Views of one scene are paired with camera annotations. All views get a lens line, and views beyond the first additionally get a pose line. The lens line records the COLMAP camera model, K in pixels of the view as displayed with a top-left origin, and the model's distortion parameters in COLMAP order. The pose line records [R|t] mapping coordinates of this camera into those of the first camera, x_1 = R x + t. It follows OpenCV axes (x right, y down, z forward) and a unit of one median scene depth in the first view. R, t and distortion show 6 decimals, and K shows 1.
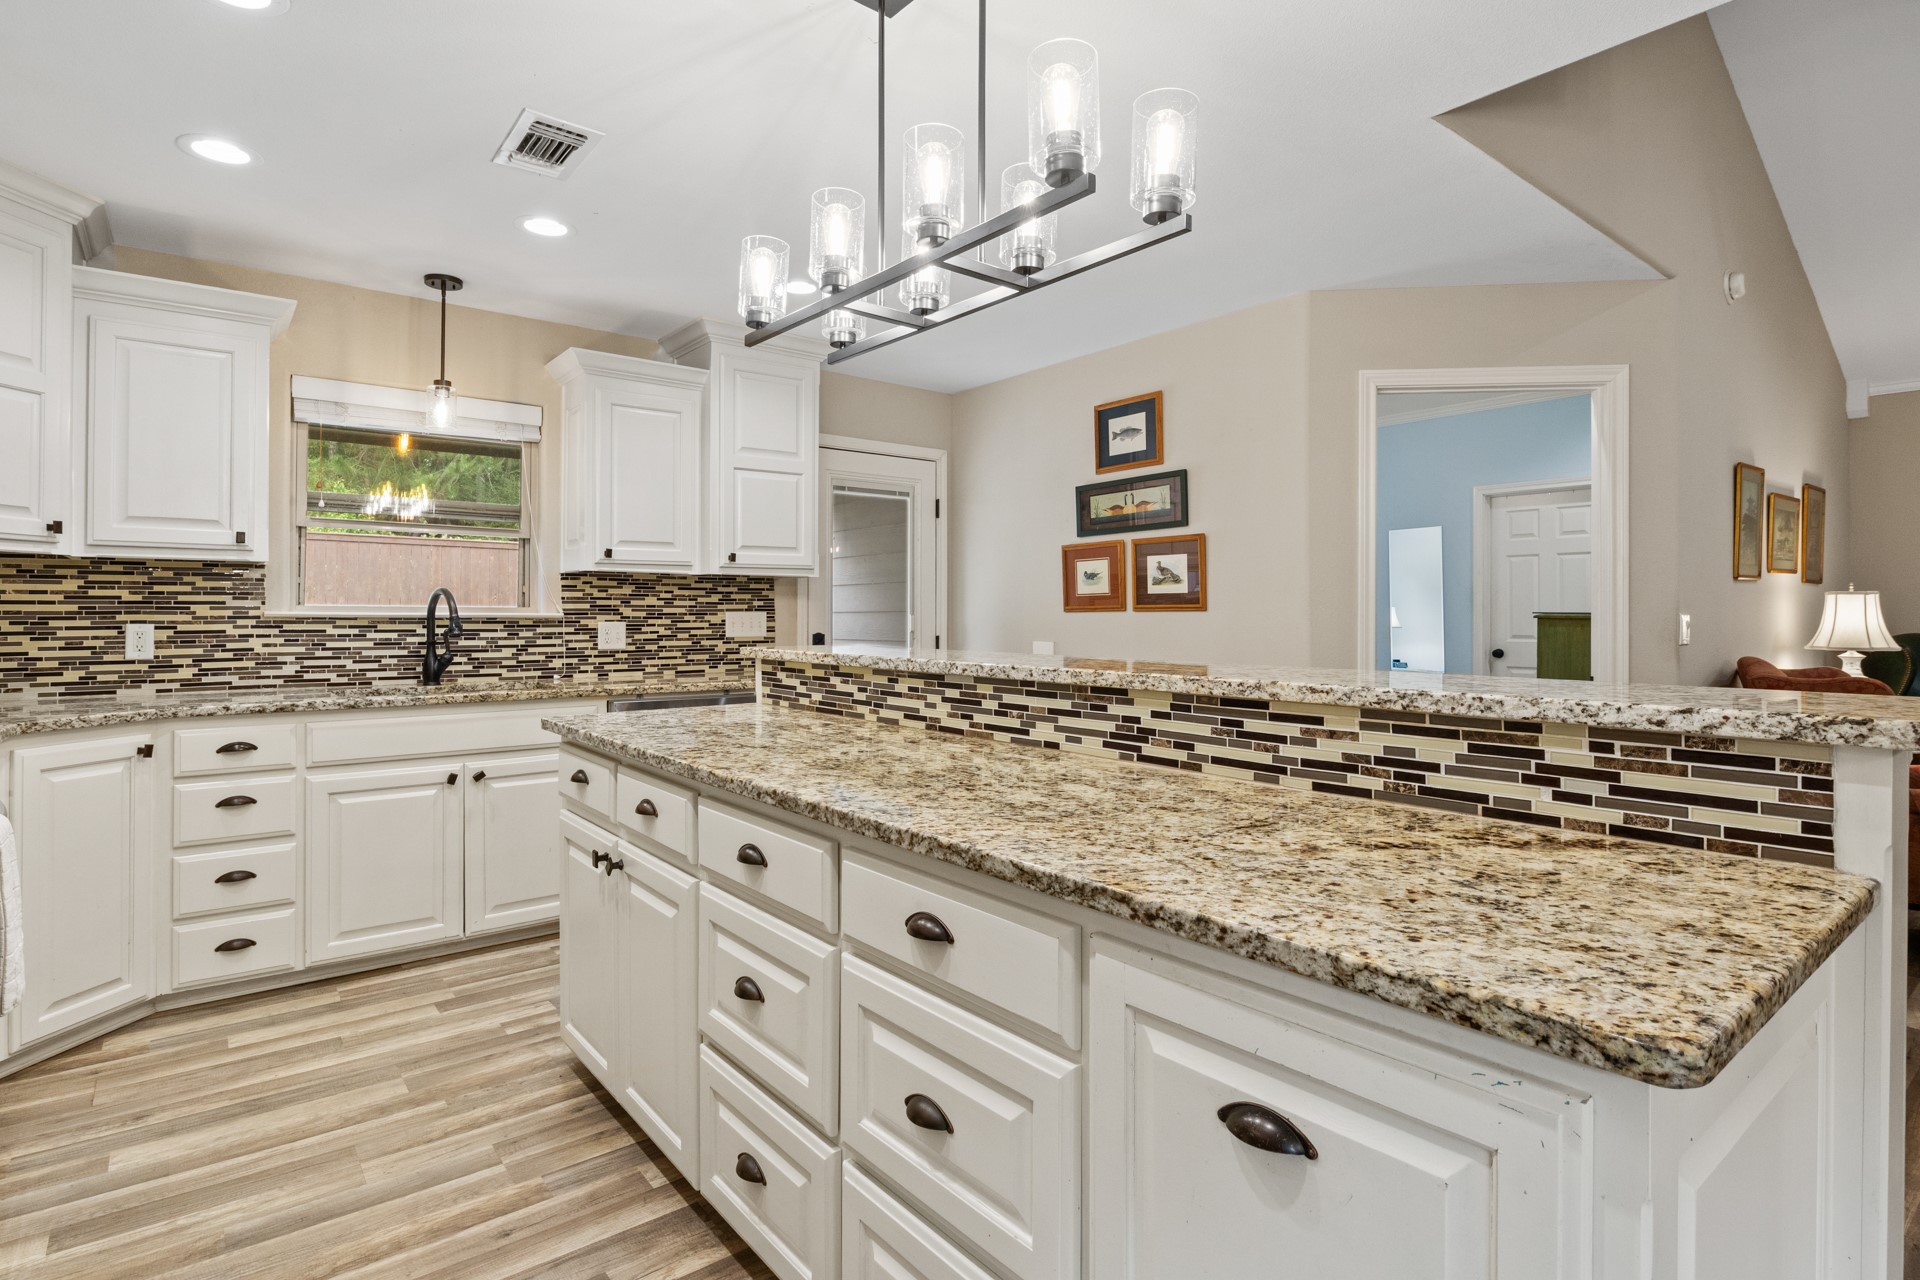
lens RADIAL K [[972.3, 0, 963.7], [0, 972.3, 610.1], [0, 0, 1]] dist [-0.002653, -0.003364]
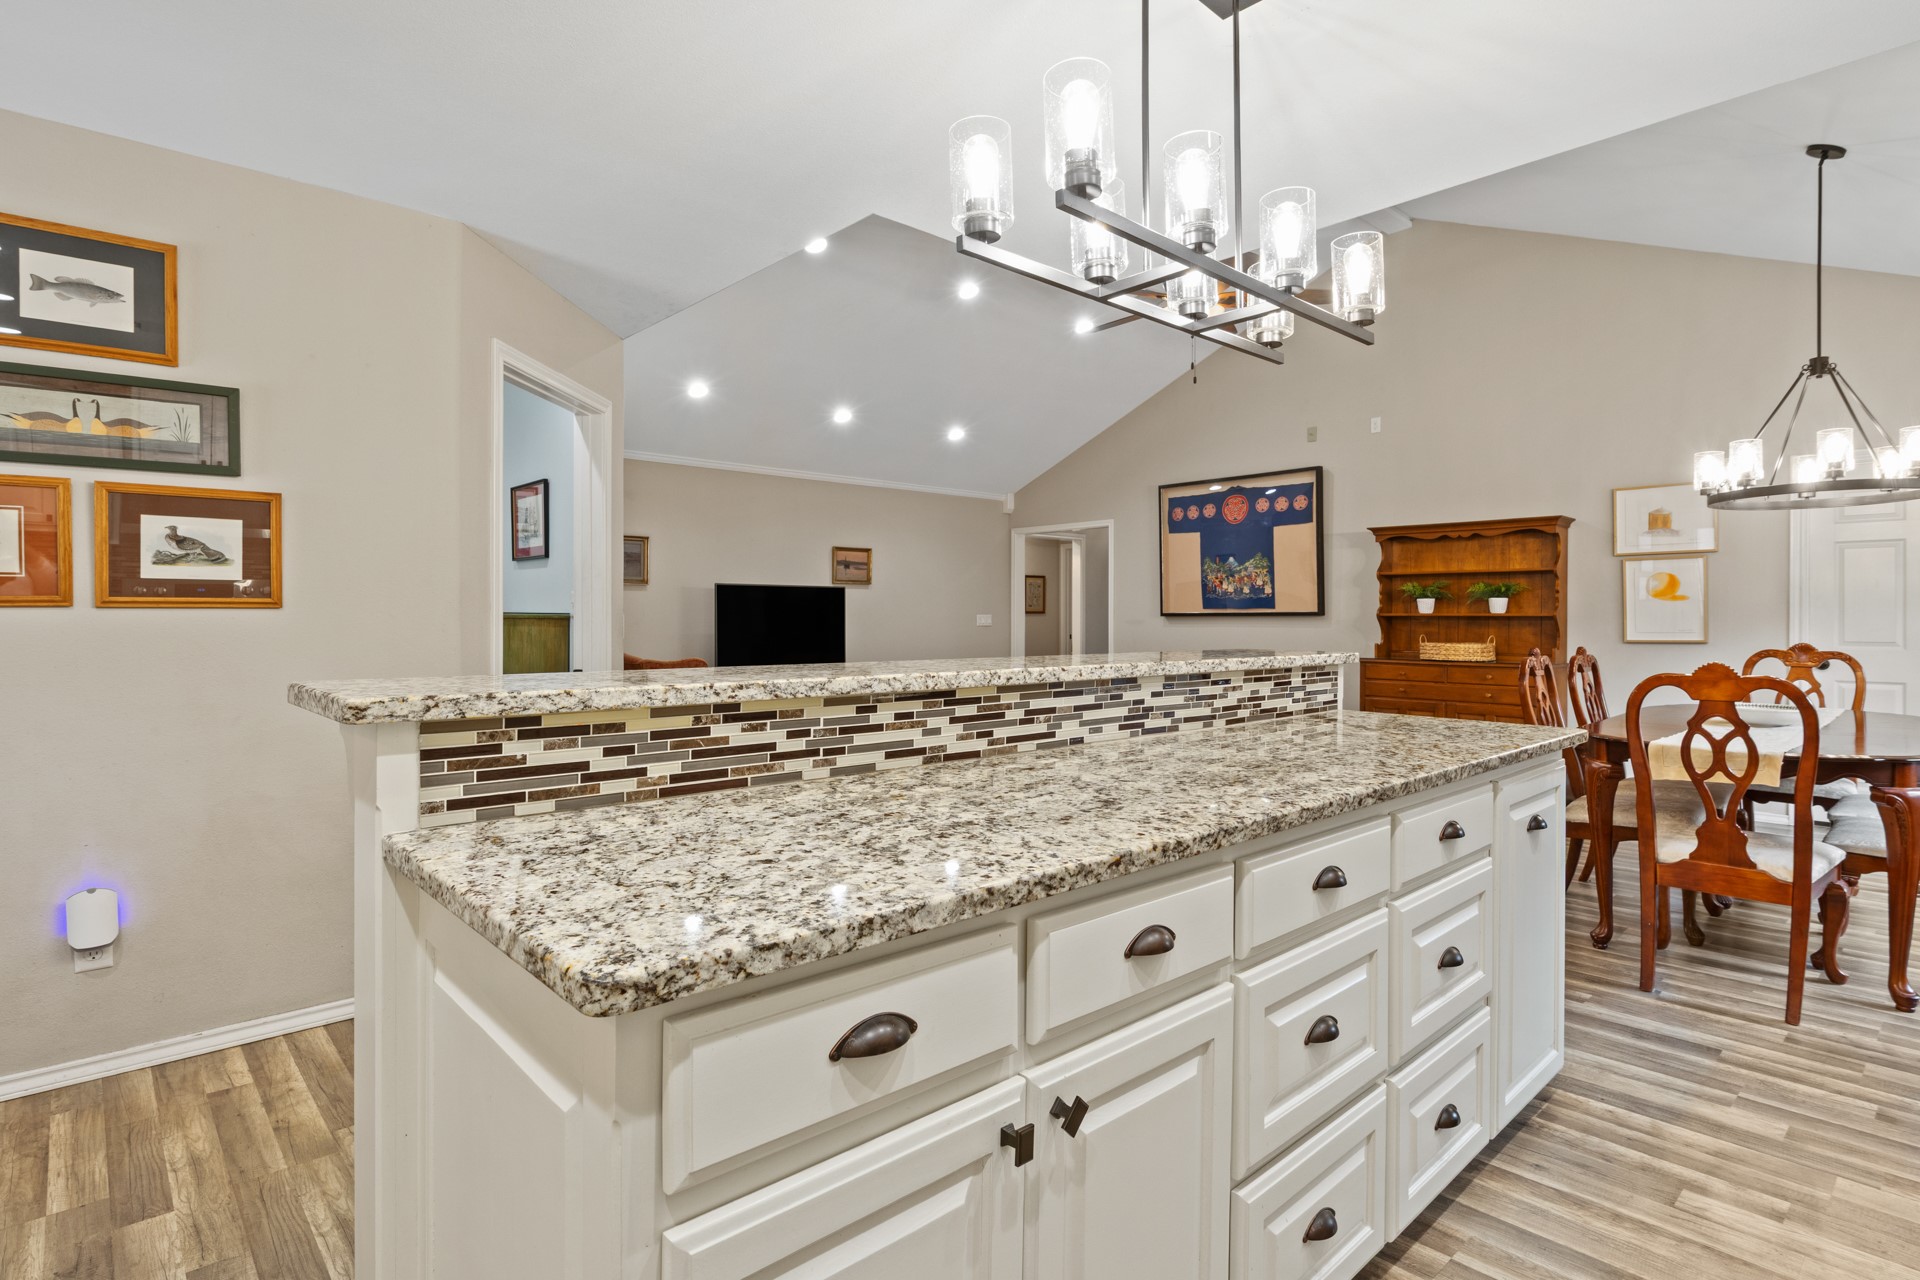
lens RADIAL K [[972.3, 0, 940.8], [0, 972.3, 630.1], [0, 0, 1]] dist [-0.002653, -0.003364]
pose [[-0.048950, -0.015545, 0.998680, -0.588699], [-0.006839, 0.999861, 0.015229, 0.003389], [-0.998778, -0.006085, -0.049049, 0.748496]]
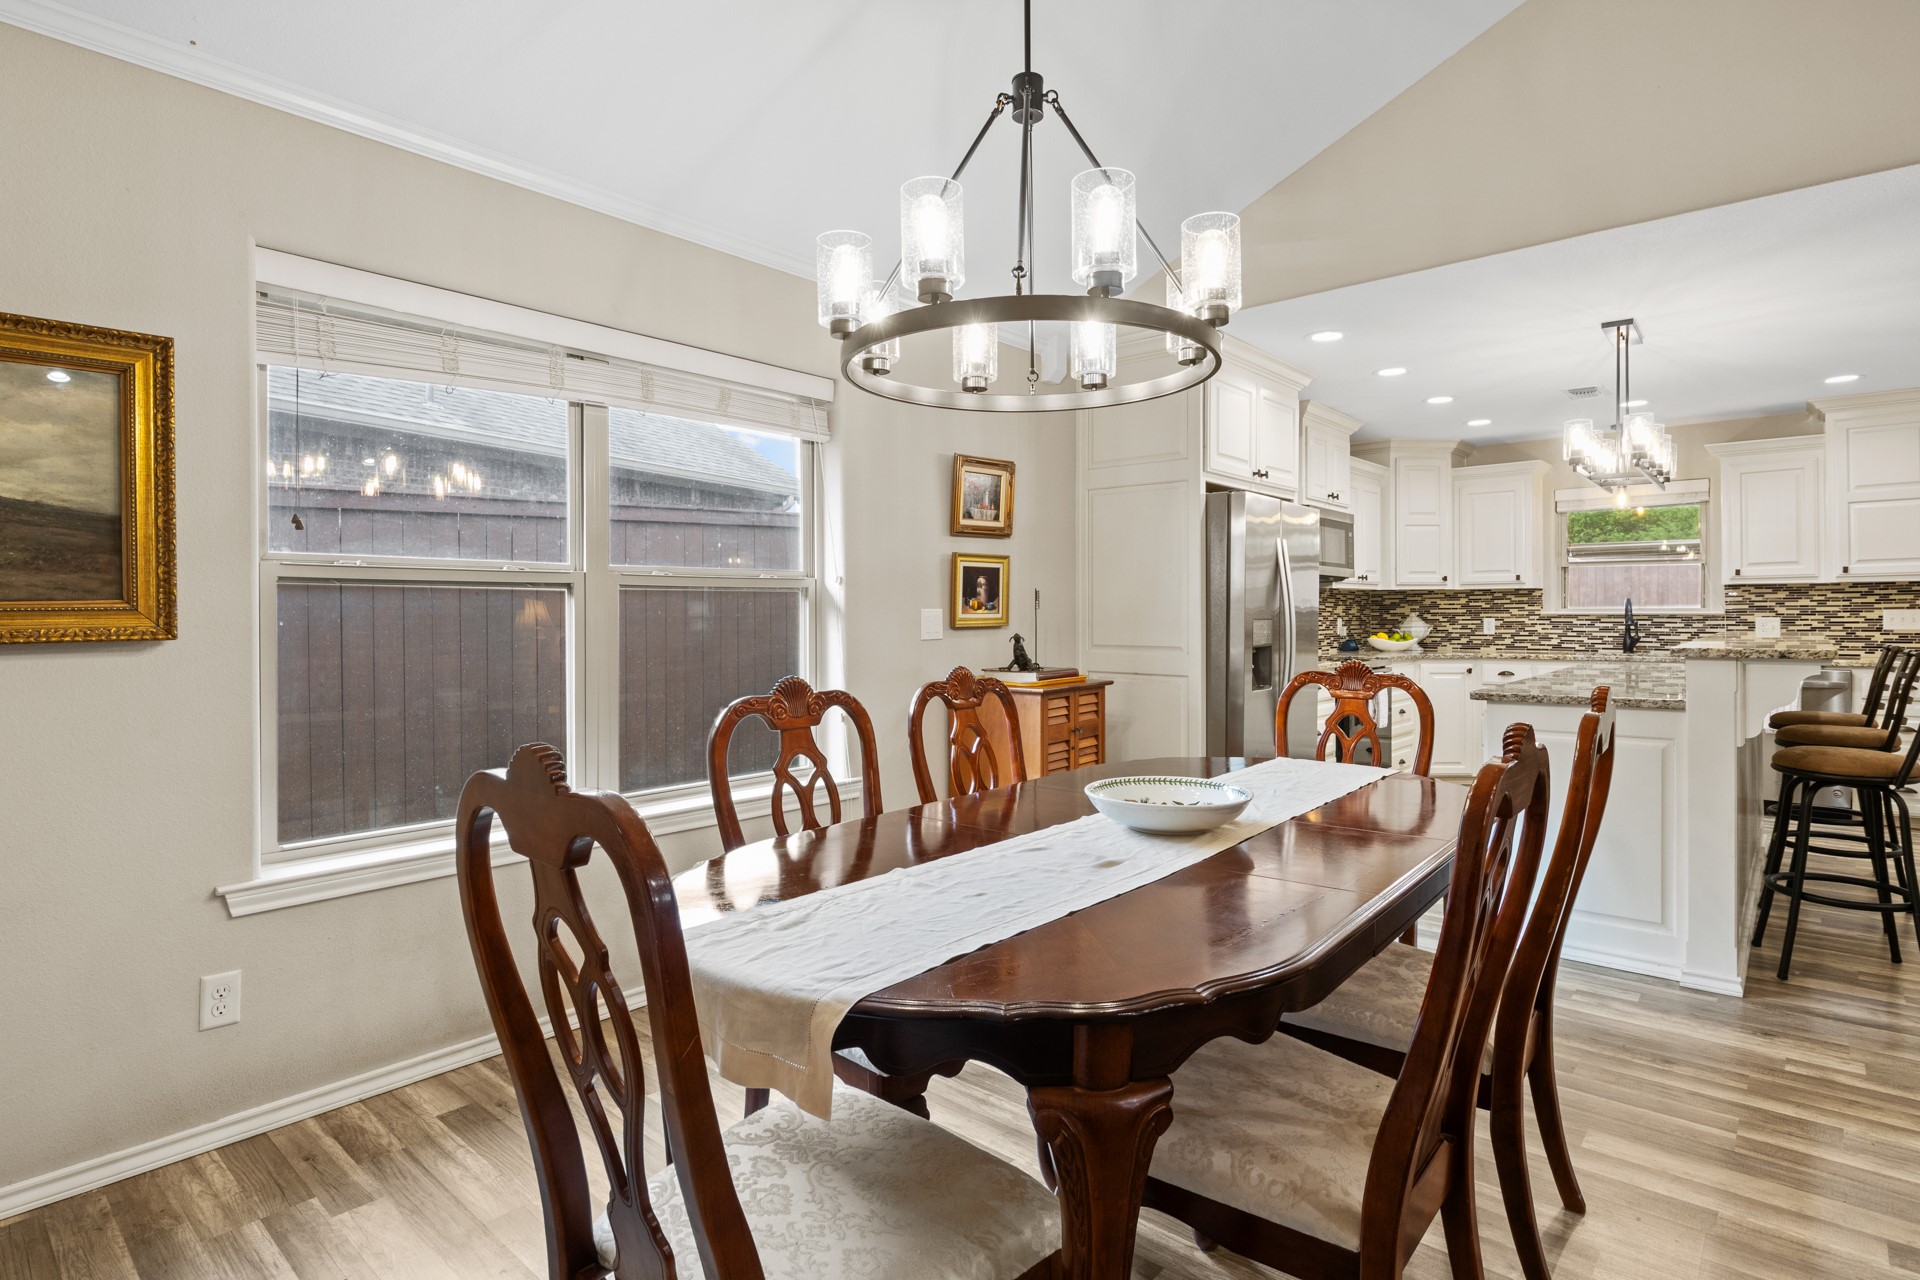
lens RADIAL K [[972.3, 0, 956.2], [0, 972.3, 612.7], [0, 0, 1]] dist [-0.002653, -0.003364]
pose [[0.165627, -0.004635, -0.986178, 1.113073], [0.009915, 0.999946, -0.003034, -0.003190], [0.986139, -0.009275, 0.165664, -0.550257]]
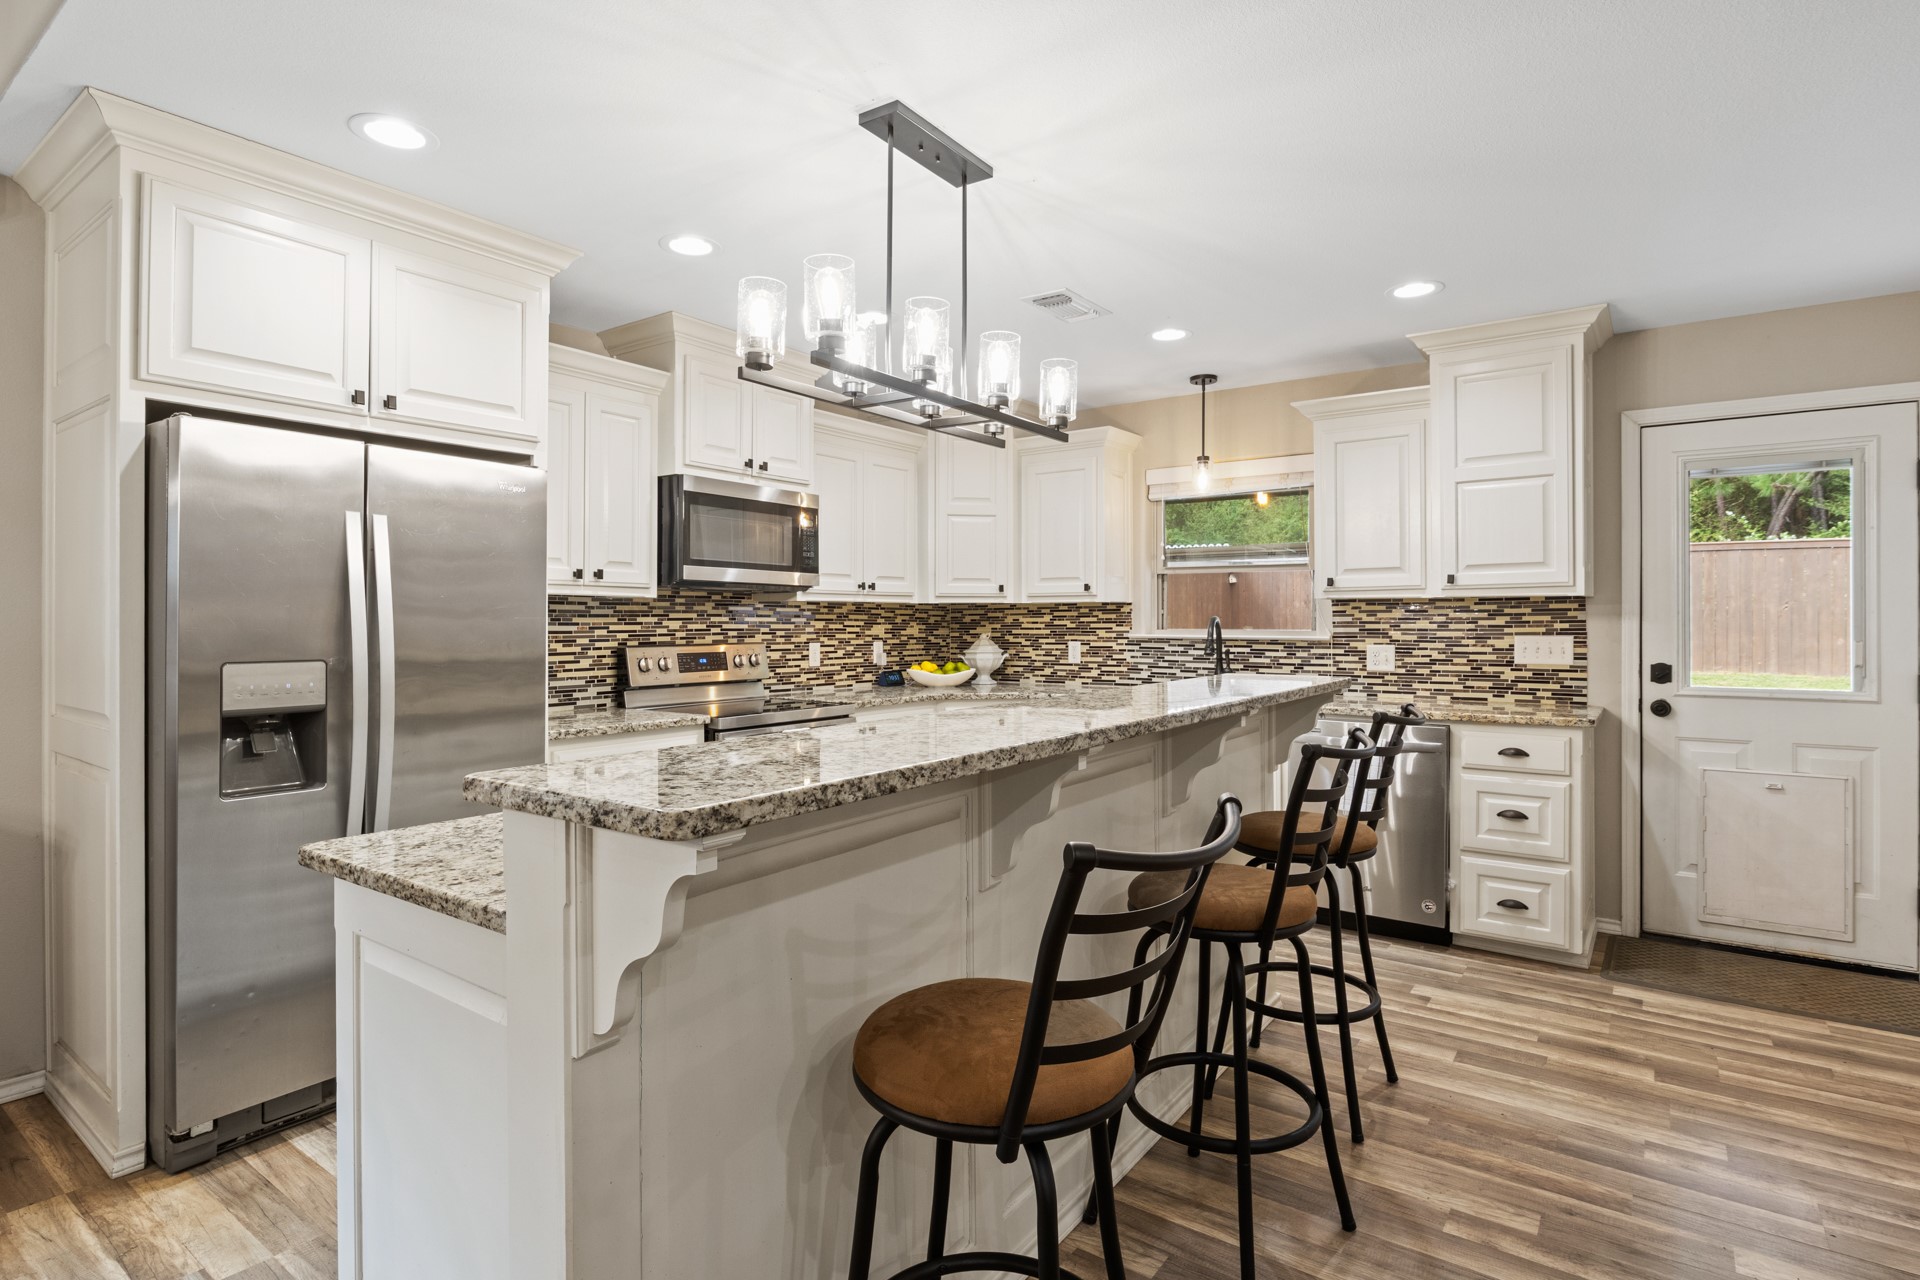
lens RADIAL K [[972.3, 0, 956.2], [0, 972.3, 622.4], [0, 0, 1]] dist [-0.002653, -0.003364]
pose [[0.260745, -0.001494, -0.965407, 0.683769], [0.006796, 0.999977, 0.000288, -0.019989], [0.965384, -0.006636, 0.260749, 0.378384]]
